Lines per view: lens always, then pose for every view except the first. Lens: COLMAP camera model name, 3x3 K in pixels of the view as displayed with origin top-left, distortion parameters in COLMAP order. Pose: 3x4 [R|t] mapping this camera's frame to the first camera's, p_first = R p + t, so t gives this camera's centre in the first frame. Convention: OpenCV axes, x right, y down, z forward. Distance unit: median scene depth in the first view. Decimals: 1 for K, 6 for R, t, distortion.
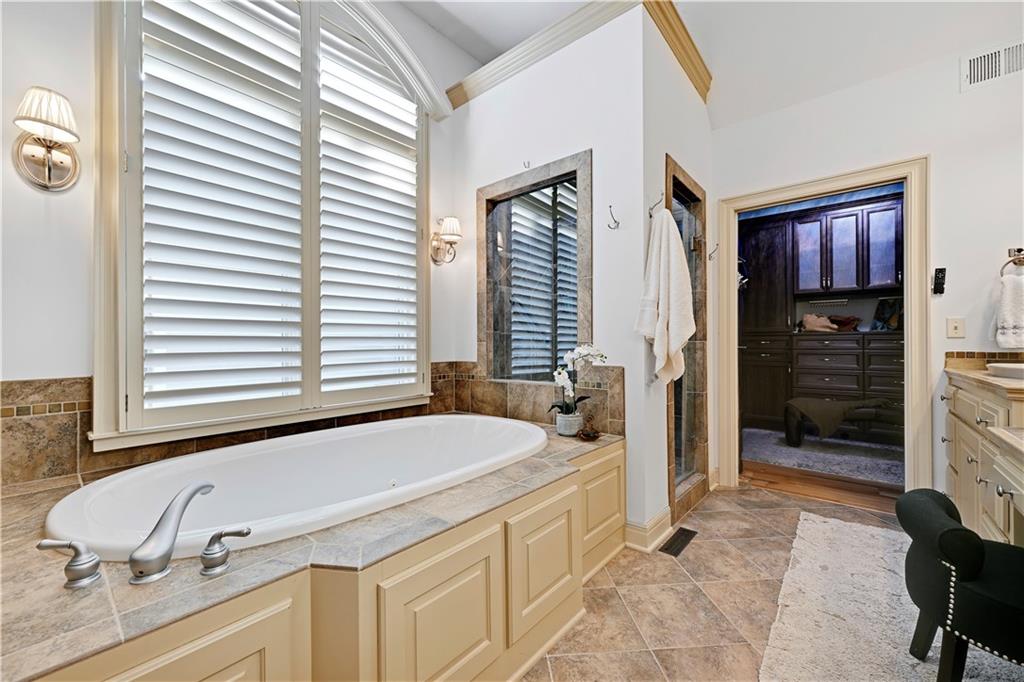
lens RADIAL K [[406.4, 0, 508.1], [0, 406.4, 341.7], [0, 0, 1]] dist [0.000250, 0.000281]
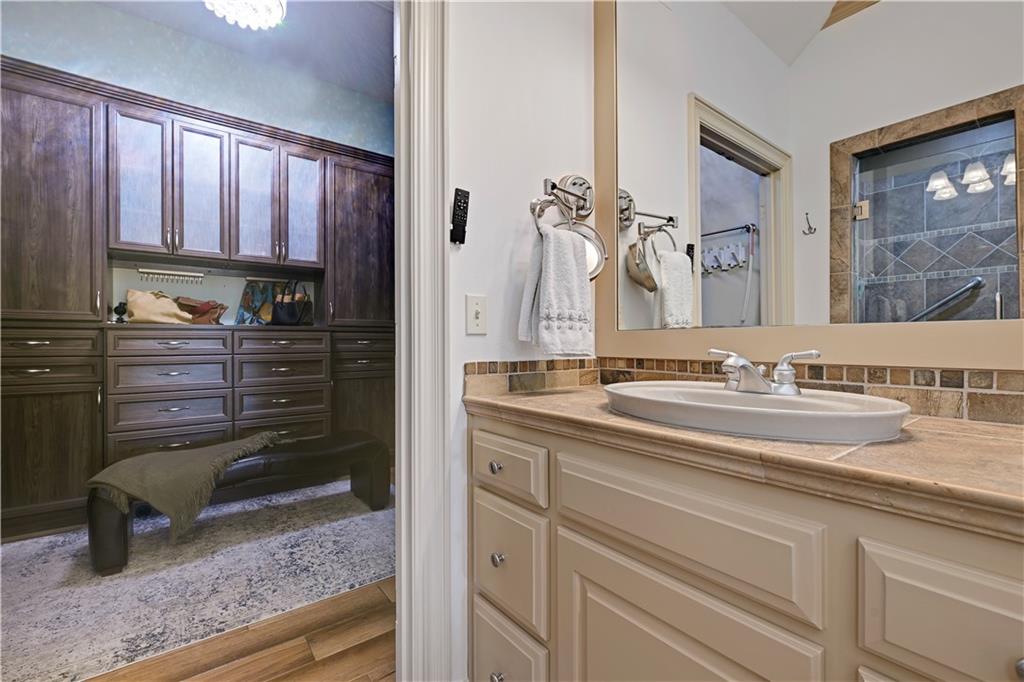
lens RADIAL K [[440.9, 0, 511.6], [0, 440.9, 345.4], [0, 0, 1]] dist [0.000726, 0.000069]
pose [[0.203826, -0.001881, 0.979005, 0.422974], [-0.005630, 0.999979, 0.003093, 0.001603], [-0.978991, -0.006142, 0.203811, 0.627840]]
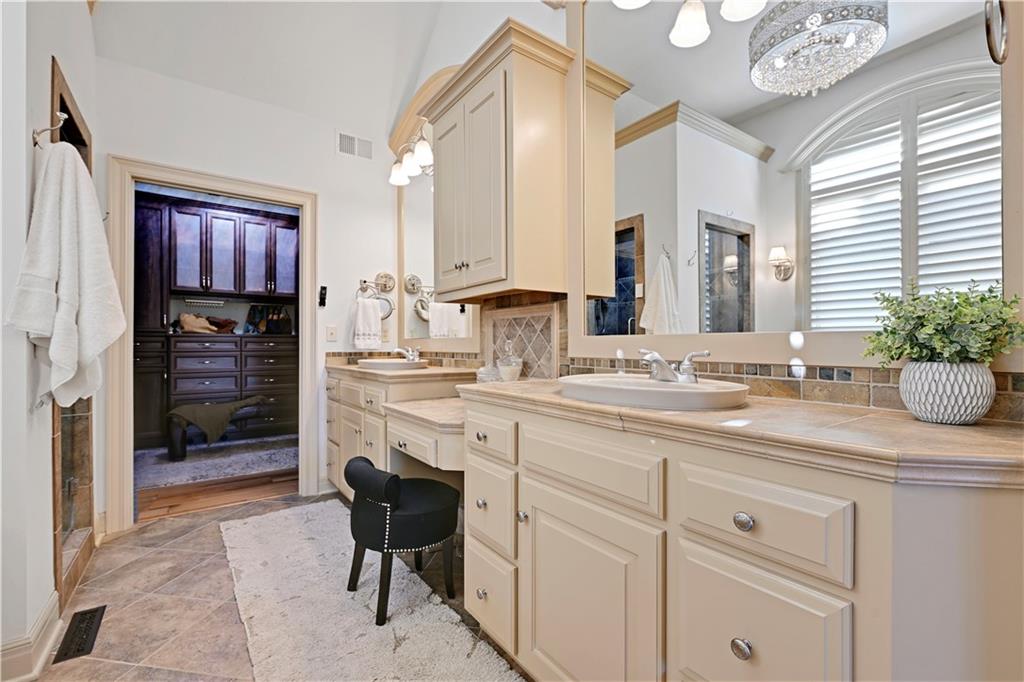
lens RADIAL K [[440.9, 0, 514.5], [0, 440.9, 343.9], [0, 0, 1]] dist [0.000726, 0.000069]
pose [[0.223952, 0.005129, 0.974587, -0.105356], [-0.005594, 0.999976, -0.003977, 0.000831], [-0.974584, -0.004562, 0.223976, 0.085555]]
